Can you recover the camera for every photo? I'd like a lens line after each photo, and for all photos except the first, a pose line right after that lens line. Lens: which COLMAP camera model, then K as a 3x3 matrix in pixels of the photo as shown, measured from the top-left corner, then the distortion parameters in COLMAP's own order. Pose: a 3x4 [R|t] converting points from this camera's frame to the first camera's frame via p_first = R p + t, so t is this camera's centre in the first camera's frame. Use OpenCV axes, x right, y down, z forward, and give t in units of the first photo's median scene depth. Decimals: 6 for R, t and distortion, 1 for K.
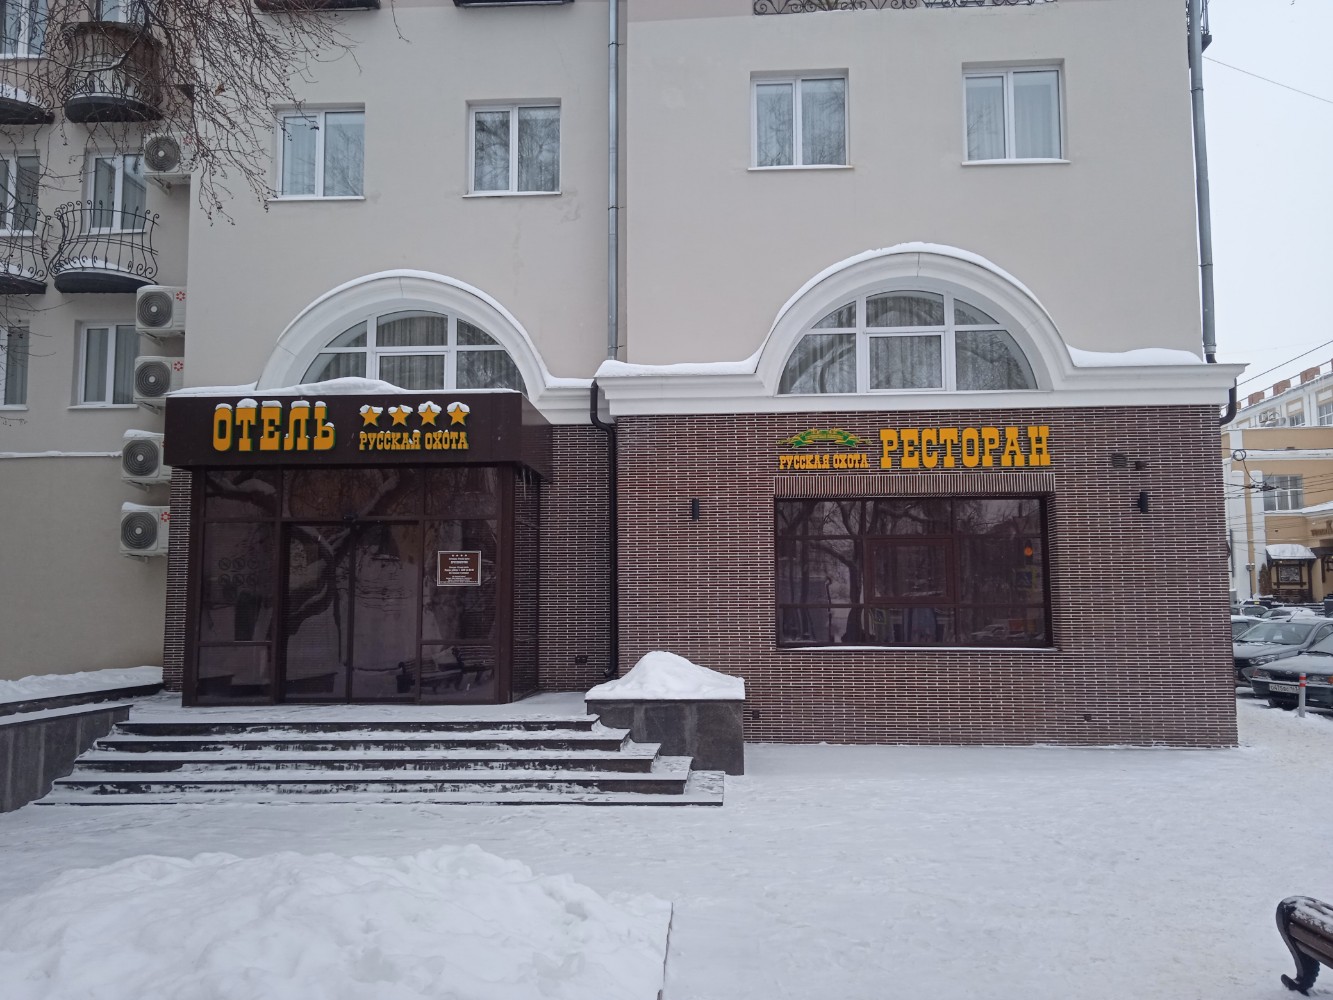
lens RADIAL K [[1075.0, 0, 666.5], [0, 1075.0, 500.0], [0, 0, 1]] dist [0.073711, -0.091210]
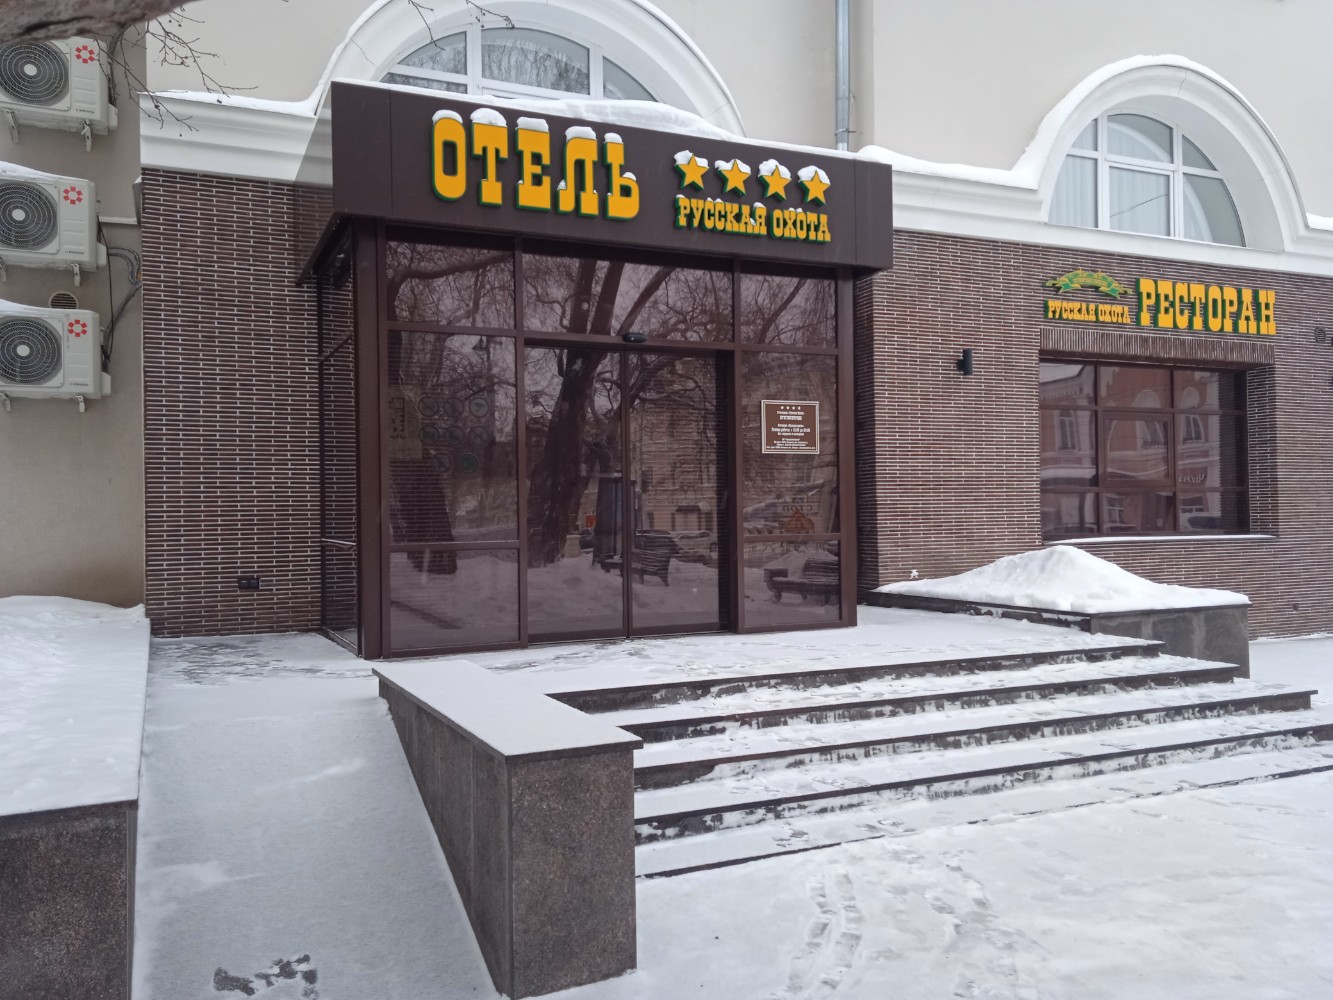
lens RADIAL K [[1081.9, 0, 689.5], [0, 1081.9, 504.9], [0, 0, 1]] dist [0.070883, -0.096074]
pose [[0.887268, -0.003067, 0.461245, -0.504839], [-0.038419, 0.996012, 0.080526, 0.054668], [-0.459652, -0.089168, 0.883611, 0.401075]]
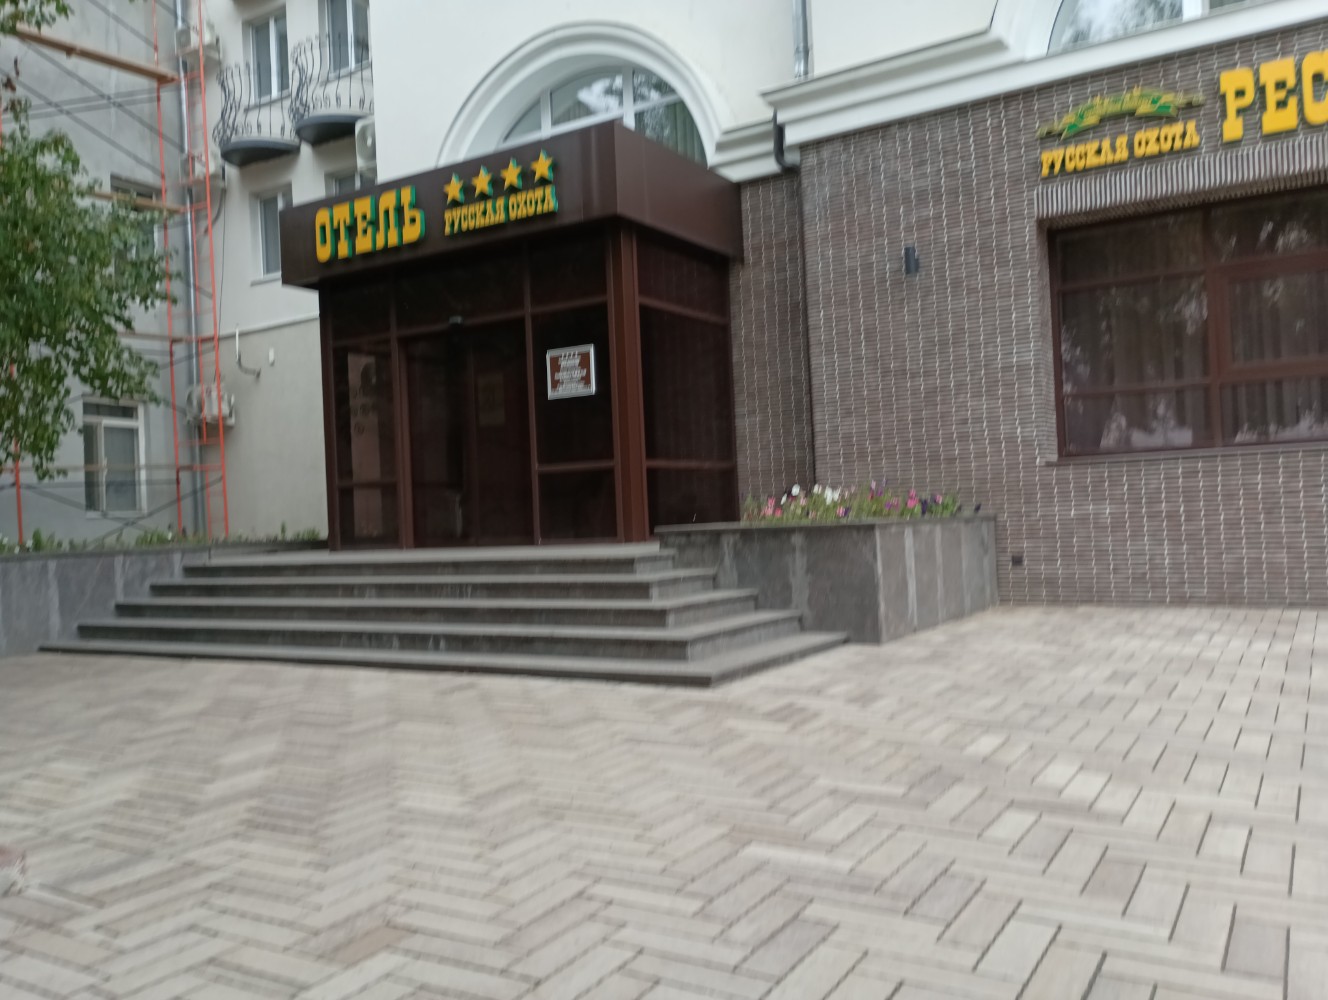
lens RADIAL K [[1064.4, 0, 664.0], [0, 1064.4, 500.0], [0, 0, 1]] dist [0.070072, -0.081675]
pose [[0.875909, -0.039893, -0.480823, 0.208015], [0.087420, 0.993203, 0.076848, 0.092596], [0.474490, -0.109346, 0.873443, 0.327017]]
